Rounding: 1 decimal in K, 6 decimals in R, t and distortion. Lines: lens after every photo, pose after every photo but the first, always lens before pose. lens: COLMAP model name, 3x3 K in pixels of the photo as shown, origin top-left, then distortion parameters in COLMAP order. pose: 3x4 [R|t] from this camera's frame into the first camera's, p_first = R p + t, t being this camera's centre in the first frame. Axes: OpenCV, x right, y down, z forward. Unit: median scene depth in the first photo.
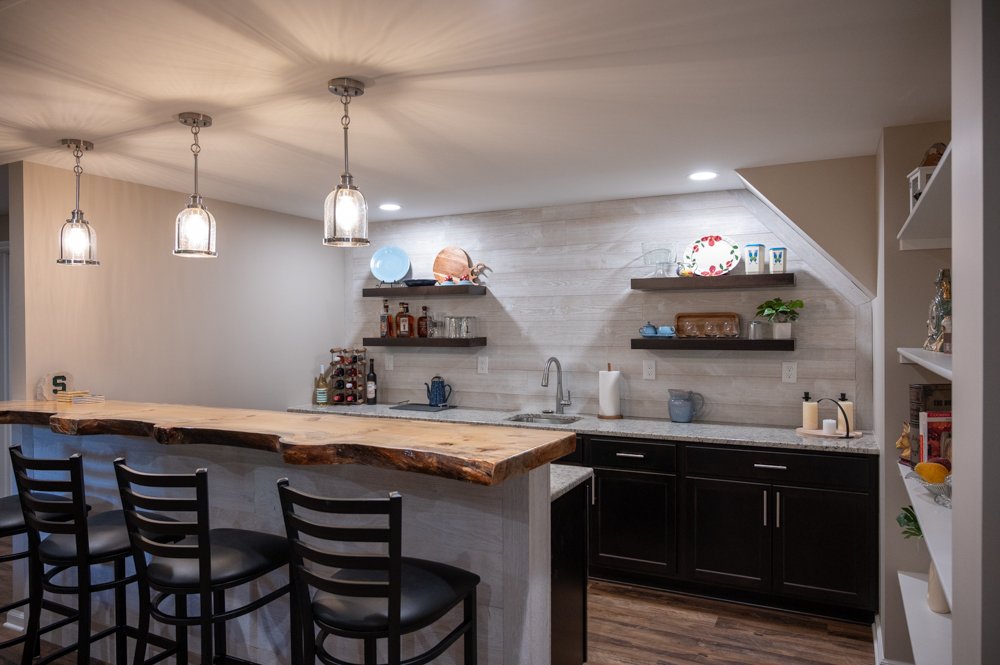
lens RADIAL K [[688.8, 0, 502.7], [0, 688.8, 334.2], [0, 0, 1]] dist [0.001030, 0.010304]
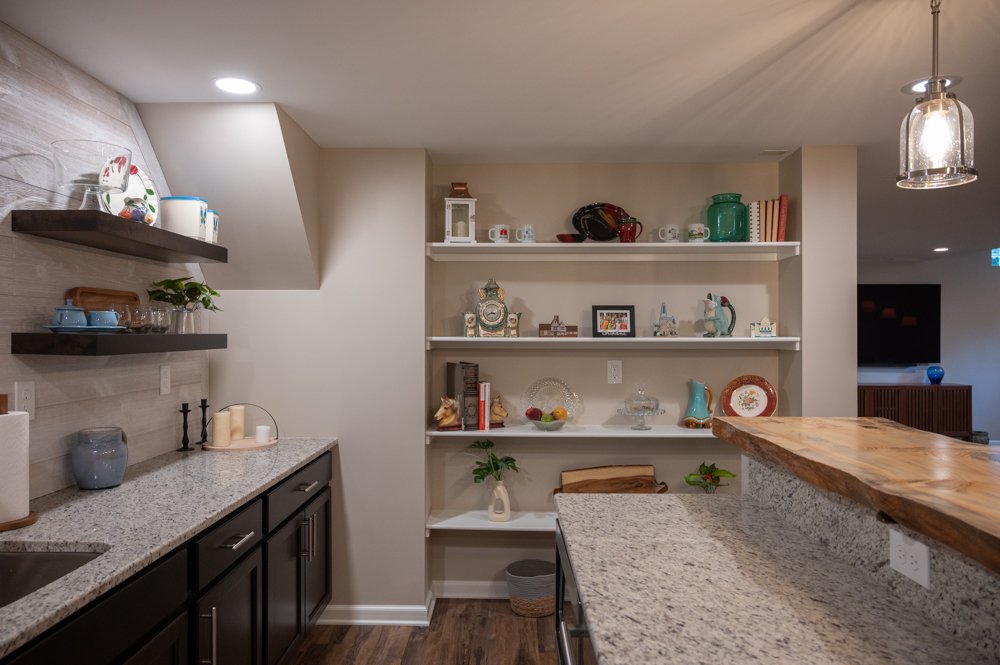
lens RADIAL K [[688.8, 0, 509.7], [0, 688.8, 332.9], [0, 0, 1]] dist [0.001030, 0.010304]
pose [[-0.456015, 0.001539, 0.889971, -0.406975], [0.011849, 0.999920, 0.004342, 0.007502], [-0.889893, 0.012526, -0.455997, 1.039249]]
